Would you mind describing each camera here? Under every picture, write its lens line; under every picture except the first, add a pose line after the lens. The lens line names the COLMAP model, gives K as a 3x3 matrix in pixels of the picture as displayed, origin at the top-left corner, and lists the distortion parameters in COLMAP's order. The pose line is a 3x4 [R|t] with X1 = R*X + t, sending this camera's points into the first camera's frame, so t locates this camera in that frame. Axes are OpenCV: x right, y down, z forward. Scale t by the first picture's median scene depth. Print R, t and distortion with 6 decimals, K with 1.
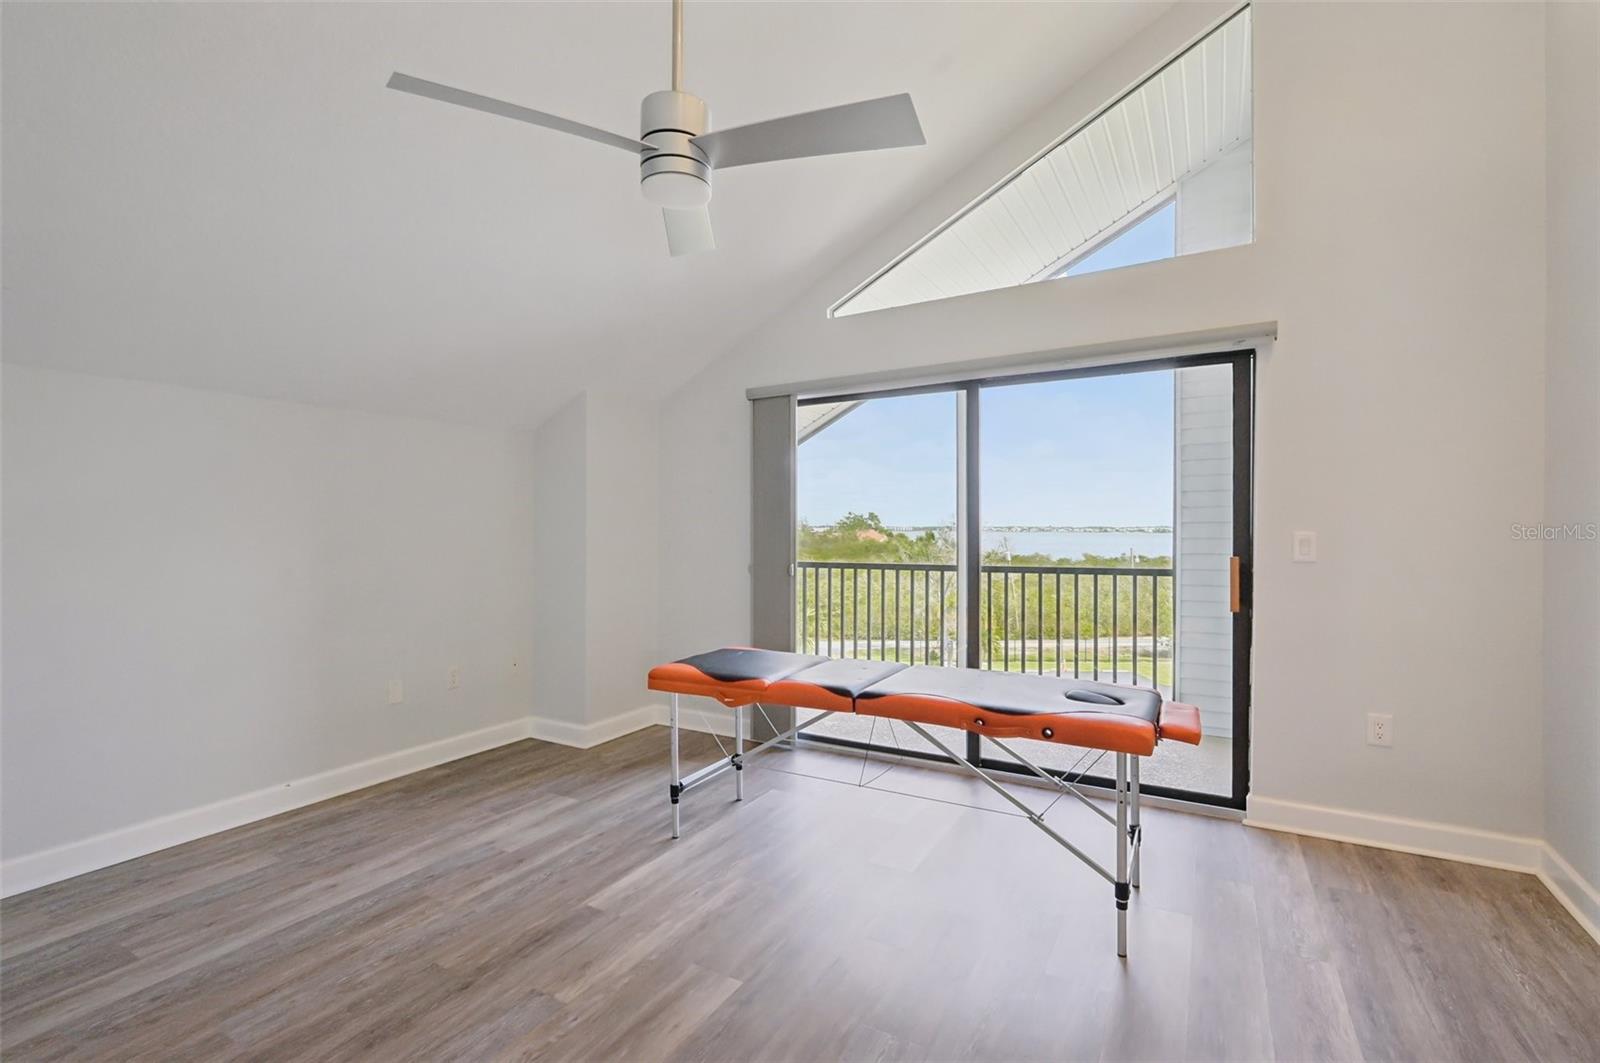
lens RADIAL K [[706.4, 0, 800.0], [0, 706.4, 531.5], [0, 0, 1]] dist [0.000877, 0.000092]
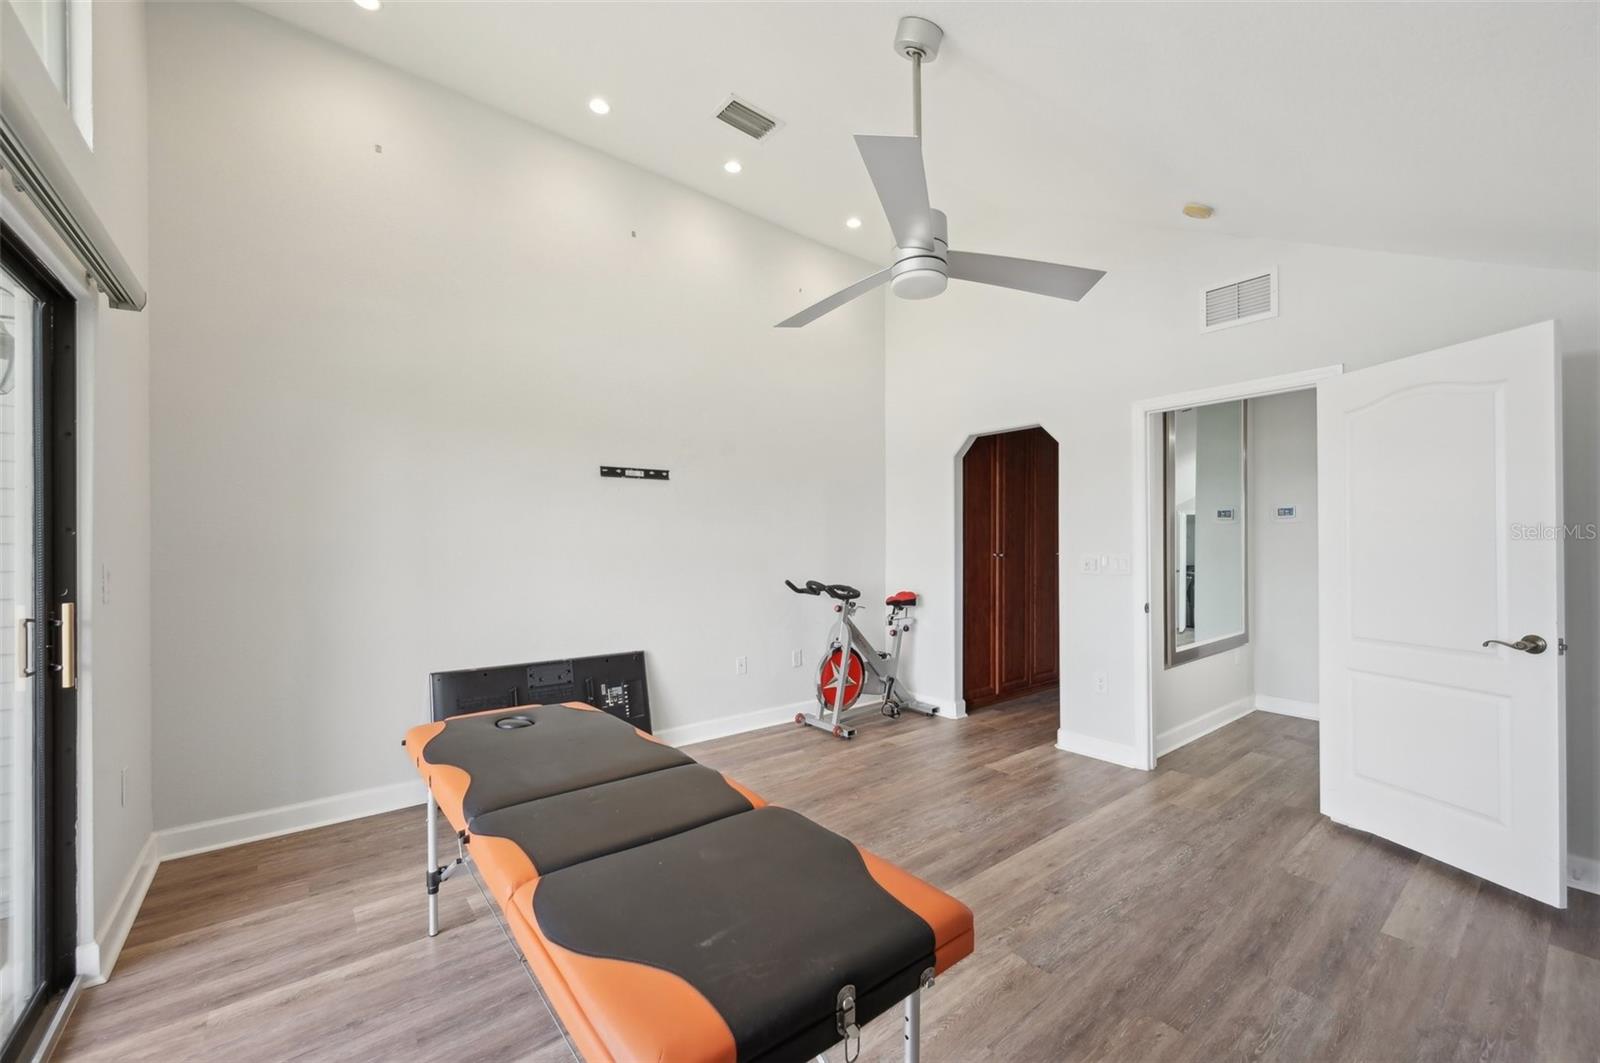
lens RADIAL K [[647.4, 0, 800.0], [0, 647.4, 531.5], [0, 0, 1]] dist [-0.000644, 0.000215]
pose [[-0.928348, 0.010132, 0.371574, -0.295895], [0.004142, 0.999848, -0.016916, -0.022135], [-0.371690, -0.014165, -0.928249, 1.558566]]
